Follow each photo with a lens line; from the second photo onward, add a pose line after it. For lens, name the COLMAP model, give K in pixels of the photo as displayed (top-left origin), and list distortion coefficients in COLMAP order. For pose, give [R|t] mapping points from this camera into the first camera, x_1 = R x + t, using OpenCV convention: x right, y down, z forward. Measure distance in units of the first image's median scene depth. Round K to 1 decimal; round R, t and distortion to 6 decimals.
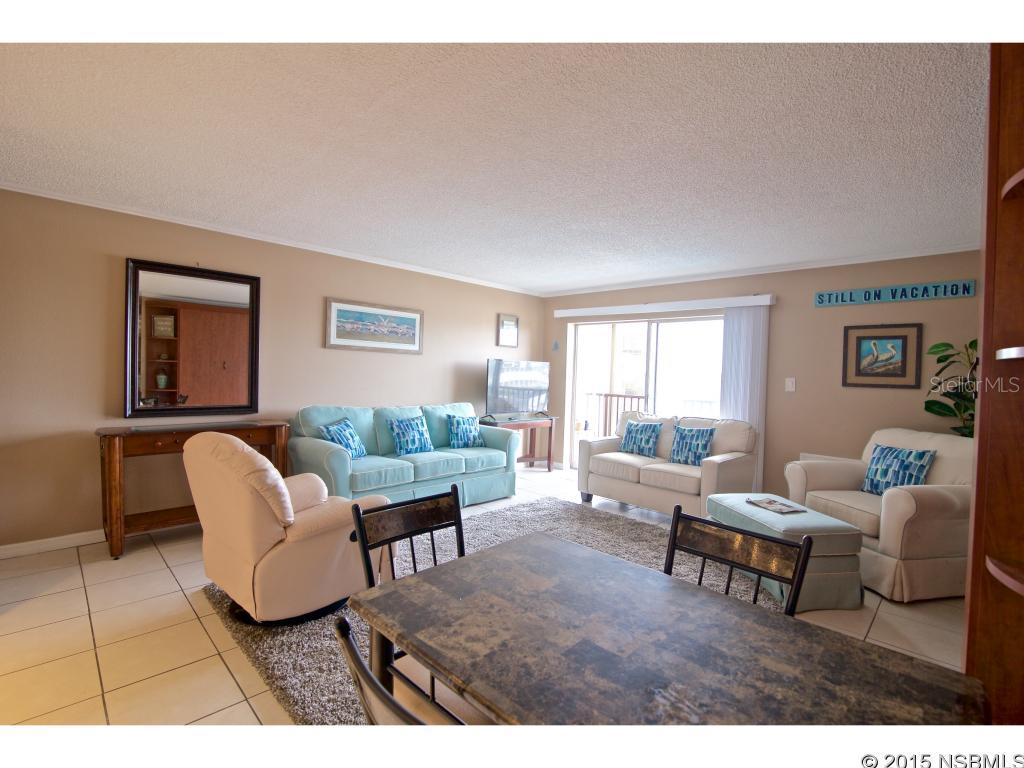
lens RADIAL K [[474.2, 0, 511.5], [0, 474.2, 384.4], [0, 0, 1]] dist [-0.012579, 0.001002]
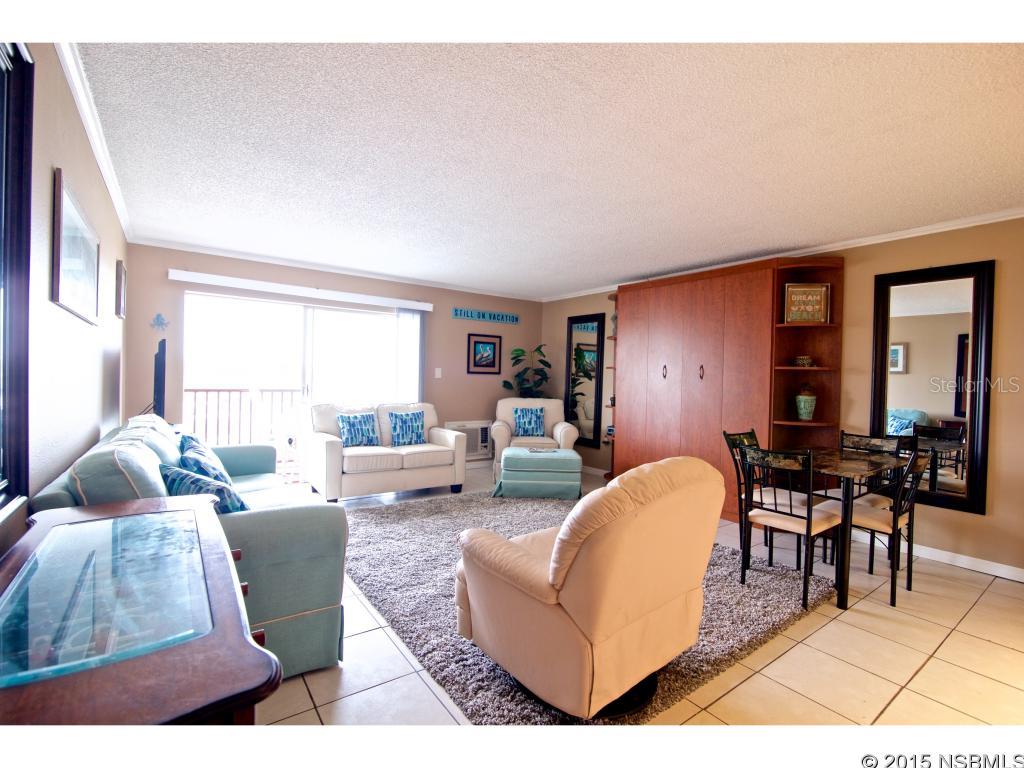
lens RADIAL K [[474.2, 0, 512.7], [0, 474.2, 381.3], [0, 0, 1]] dist [-0.012579, 0.001002]
pose [[0.159053, -0.037597, 0.986554, -0.795038], [0.004403, 0.999292, 0.037372, -0.027930], [-0.987260, -0.001601, 0.159106, 0.648221]]
